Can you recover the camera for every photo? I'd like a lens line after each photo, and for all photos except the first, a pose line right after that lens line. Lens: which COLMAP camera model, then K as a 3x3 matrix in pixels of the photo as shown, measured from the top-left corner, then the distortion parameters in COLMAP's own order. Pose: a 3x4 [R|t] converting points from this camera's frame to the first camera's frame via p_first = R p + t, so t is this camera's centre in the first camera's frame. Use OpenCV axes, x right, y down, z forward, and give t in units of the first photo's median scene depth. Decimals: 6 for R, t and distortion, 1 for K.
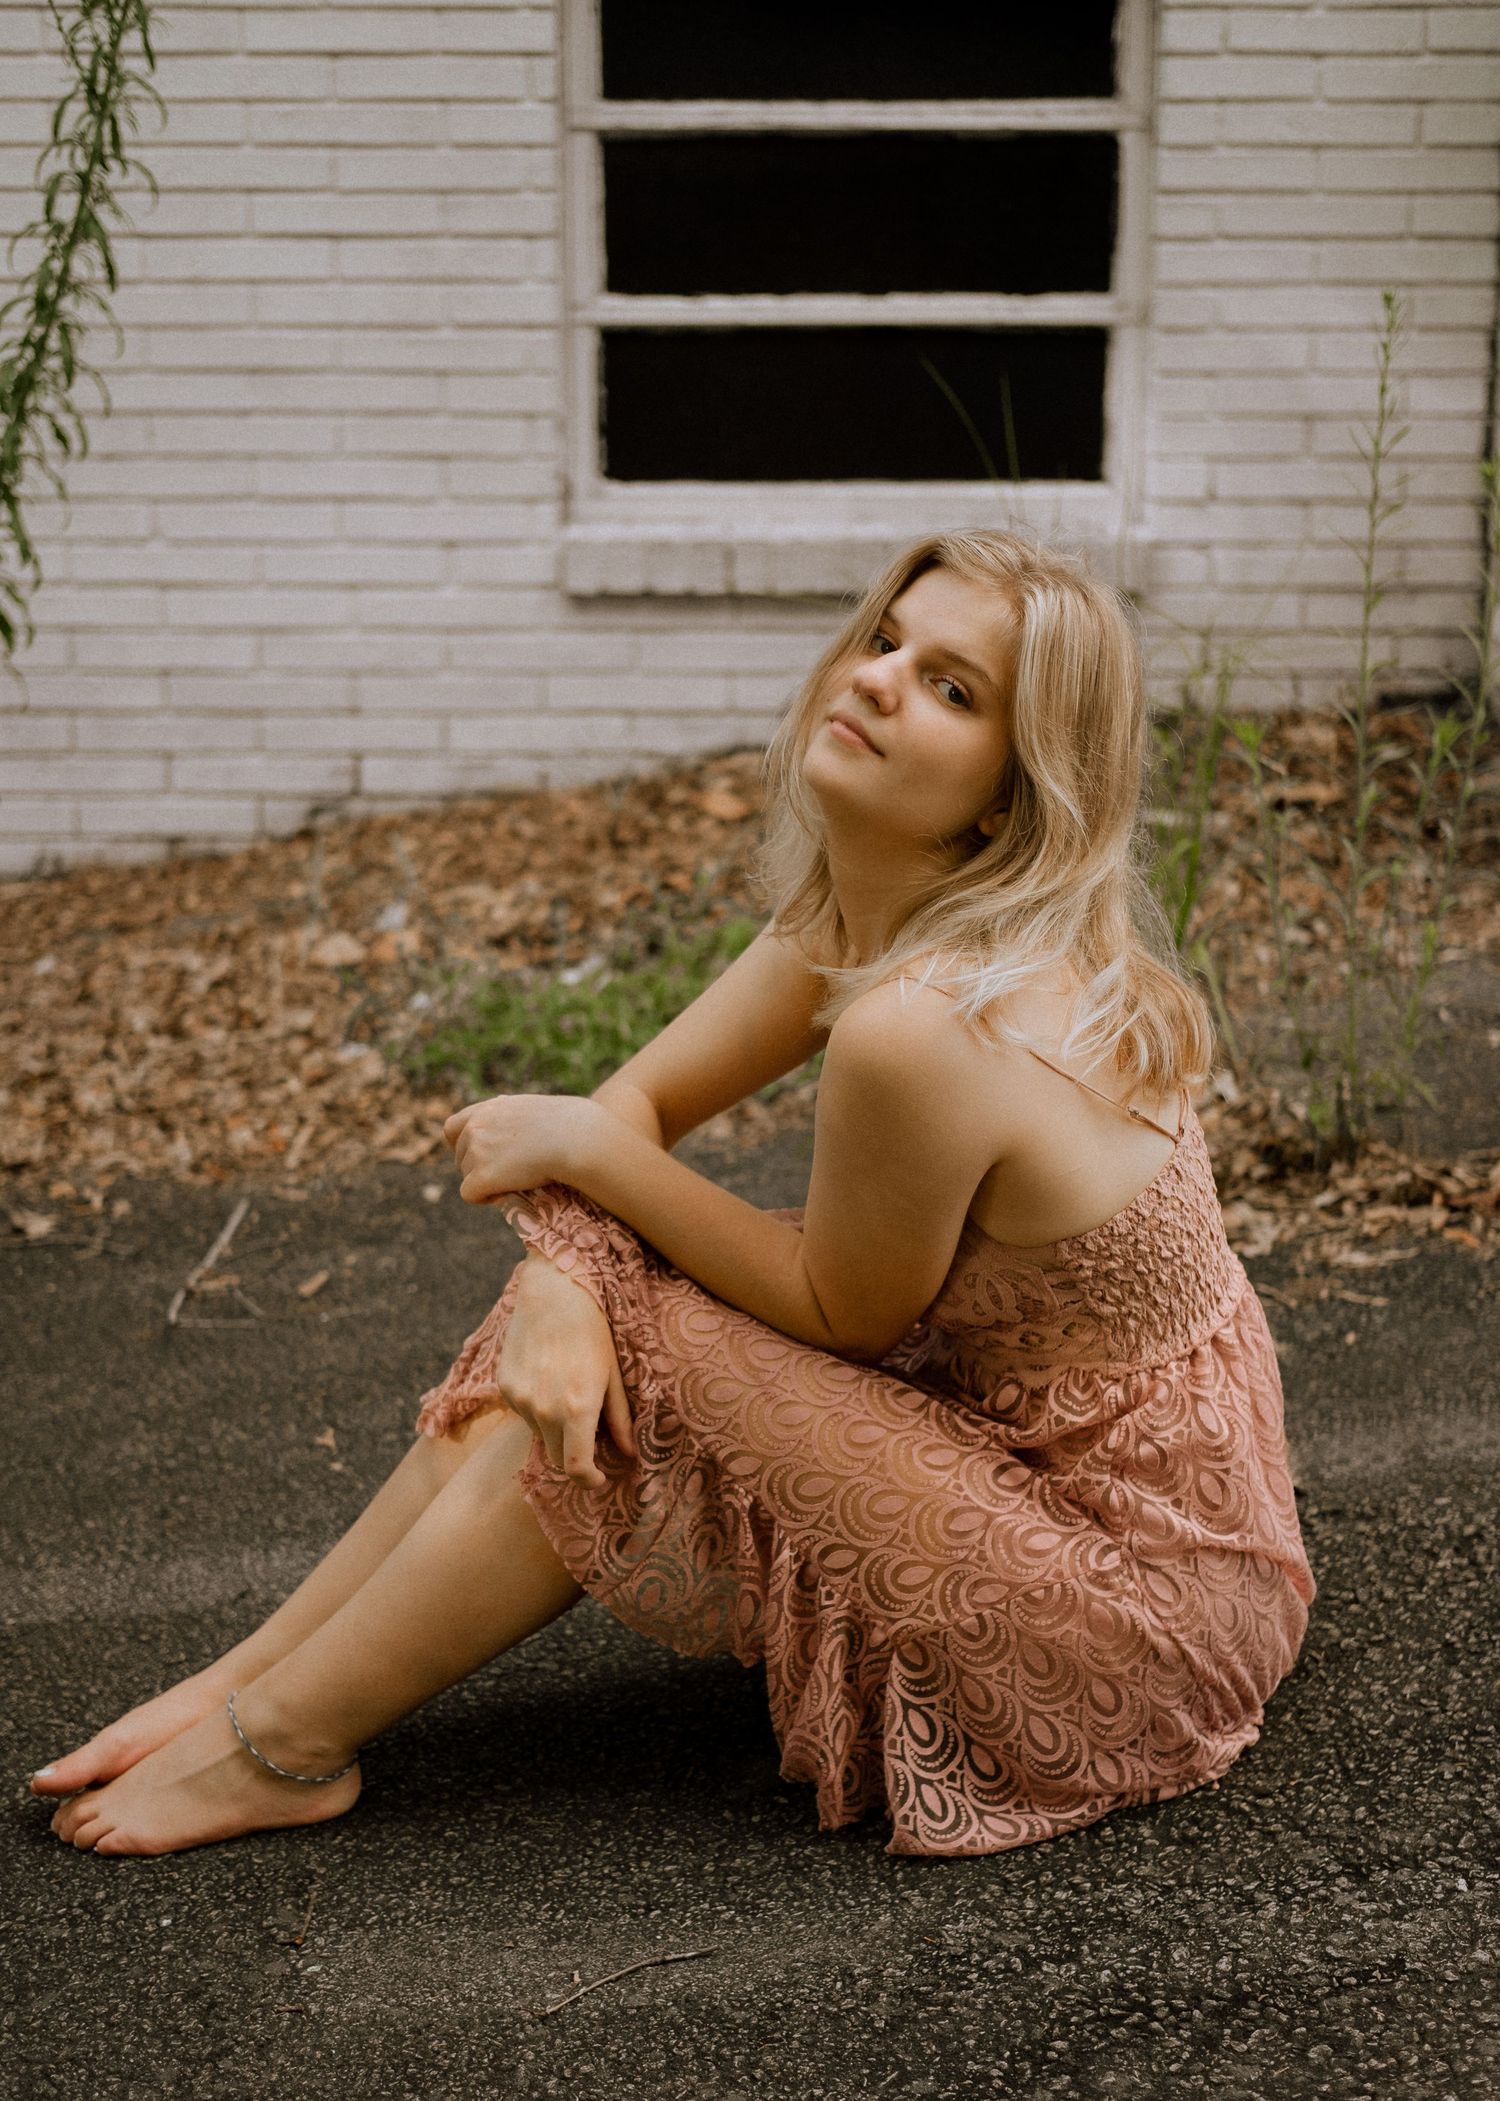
lens RADIAL K [[3512.6, 0, 750.0], [0, 3512.6, 1050.5], [0, 0, 1]] dist [-0.009764, 0.068607]
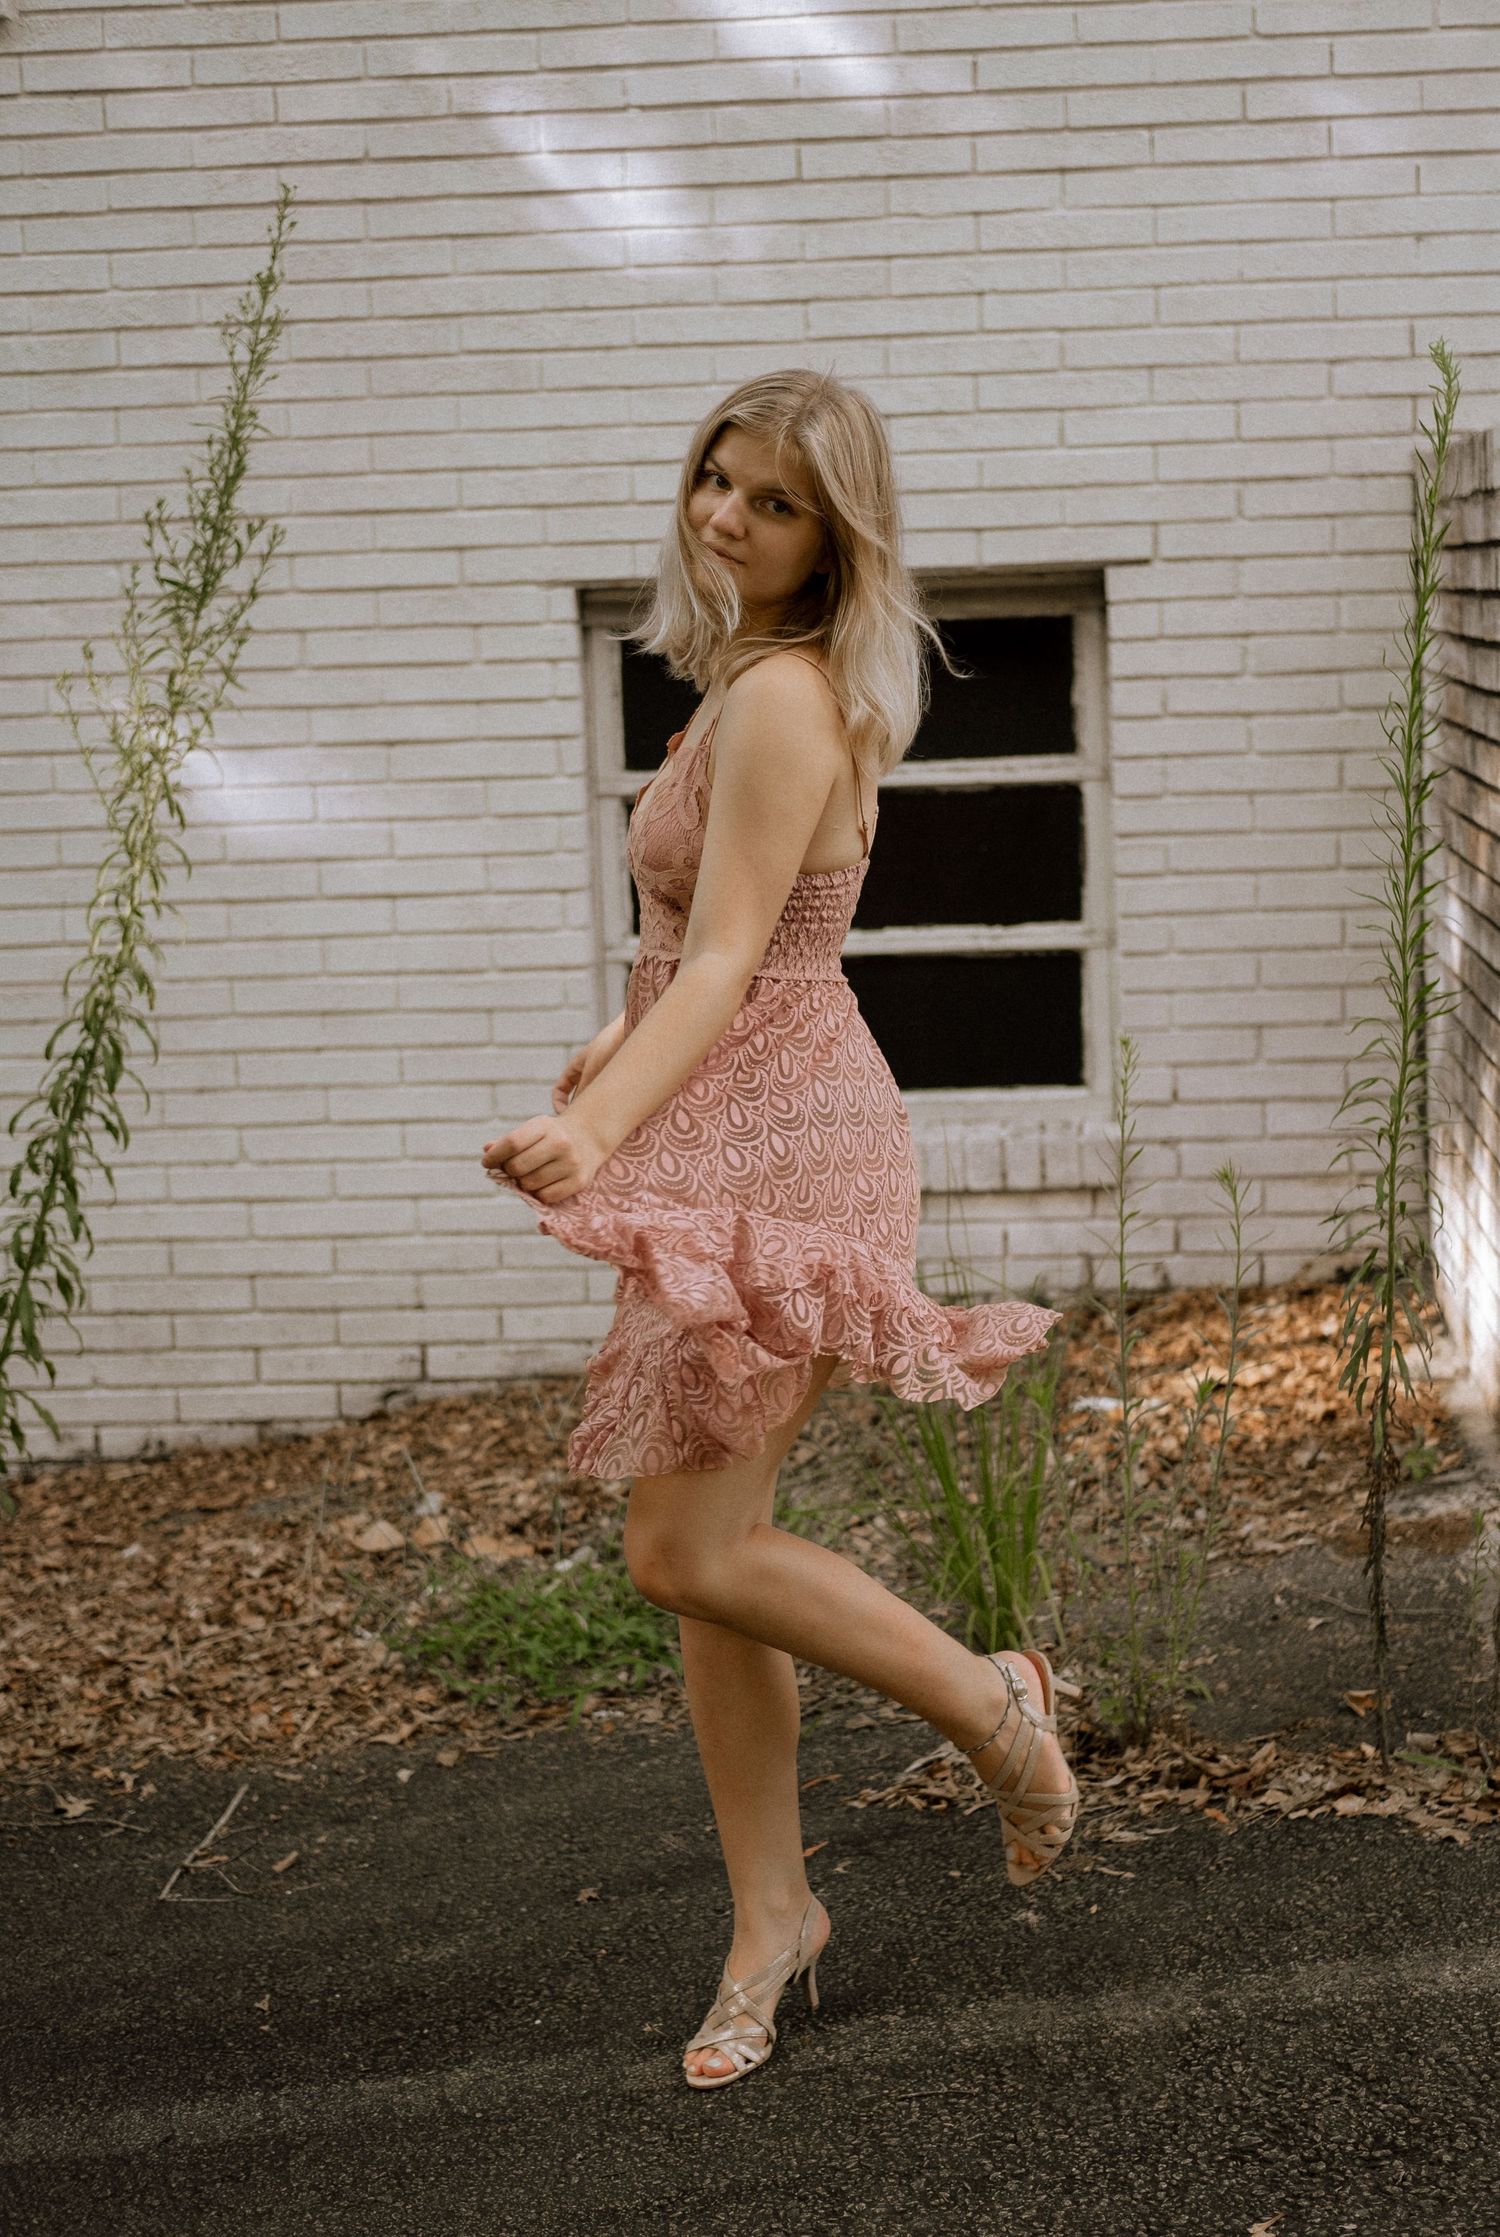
lens RADIAL K [[3454.2, 0, 750.0], [0, 3454.2, 1118.5], [0, 0, 1]] dist [-0.024510, 0.010874]
pose [[0.998071, -0.027319, -0.055755, 0.080395], [0.020501, 0.992636, -0.119389, -0.031427], [0.058606, 0.118016, 0.991281, -0.140159]]
